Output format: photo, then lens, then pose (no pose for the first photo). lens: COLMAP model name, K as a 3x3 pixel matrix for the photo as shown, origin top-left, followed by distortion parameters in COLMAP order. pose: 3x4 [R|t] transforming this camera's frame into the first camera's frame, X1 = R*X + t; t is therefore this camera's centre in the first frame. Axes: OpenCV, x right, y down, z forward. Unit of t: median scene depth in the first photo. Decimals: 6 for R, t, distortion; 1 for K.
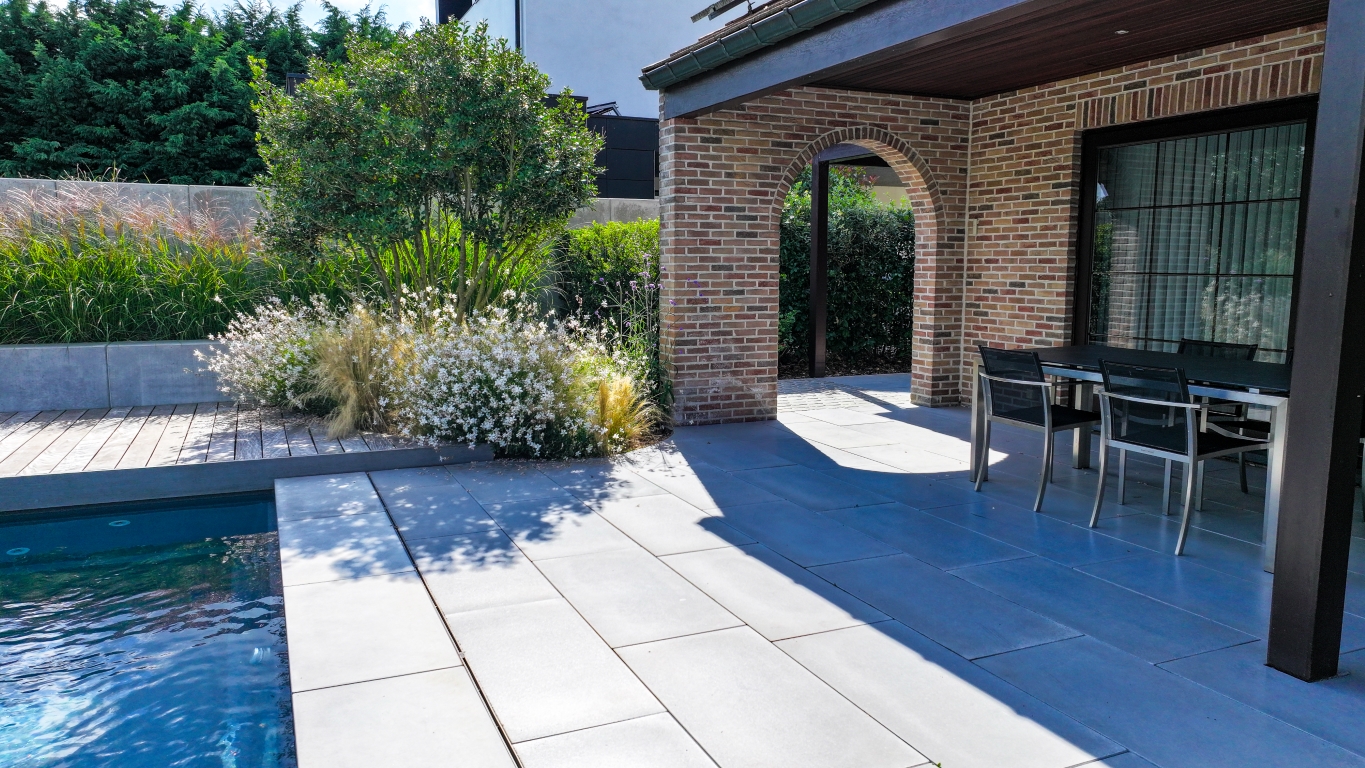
lens RADIAL K [[955.0, 0, 683.0], [0, 955.0, 379.2], [0, 0, 1]] dist [0.007300, 0.004121]
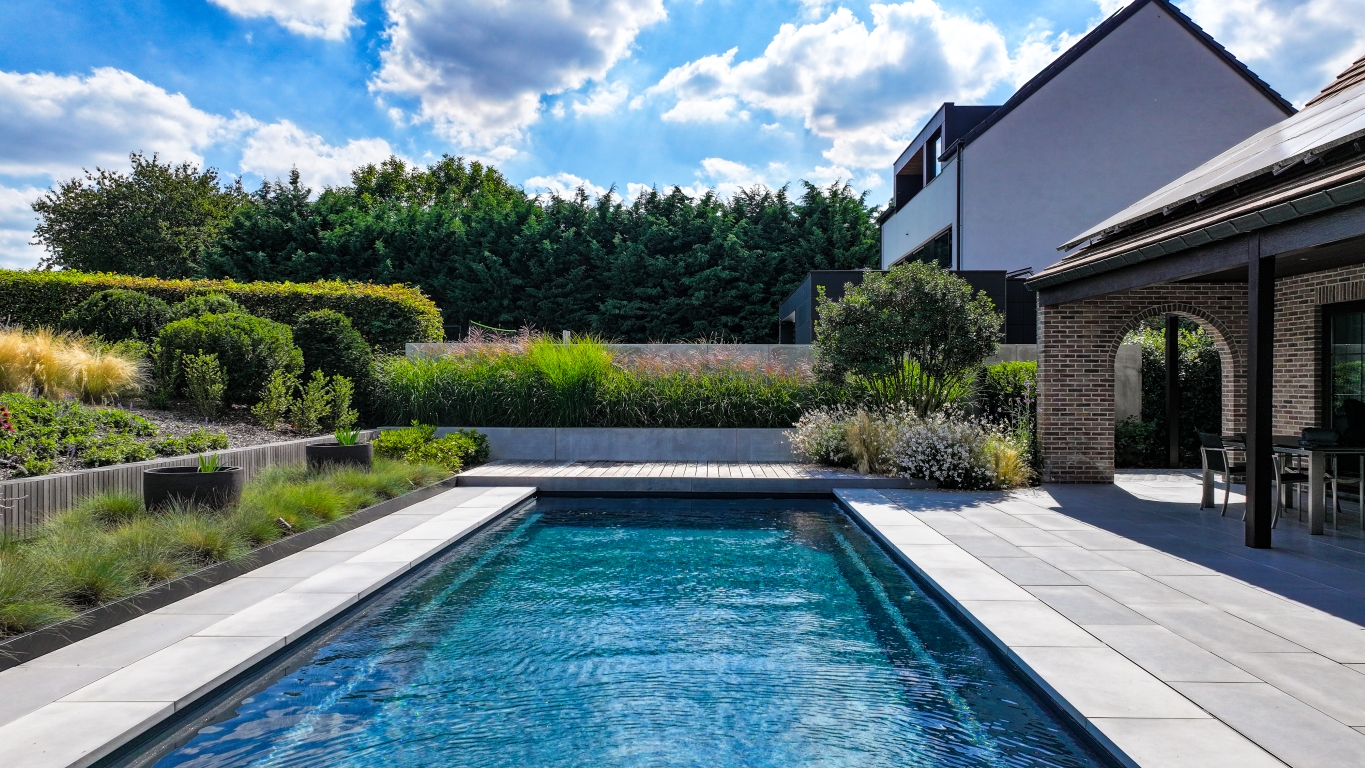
lens RADIAL K [[955.0, 0, 683.0], [0, 955.0, 379.2], [0, 0, 1]] dist [0.007300, 0.004121]
pose [[0.900383, -0.003060, -0.435087, 0.148264], [-0.051579, 0.992173, -0.113718, 0.090315], [0.432030, 0.124831, 0.893178, -0.799627]]
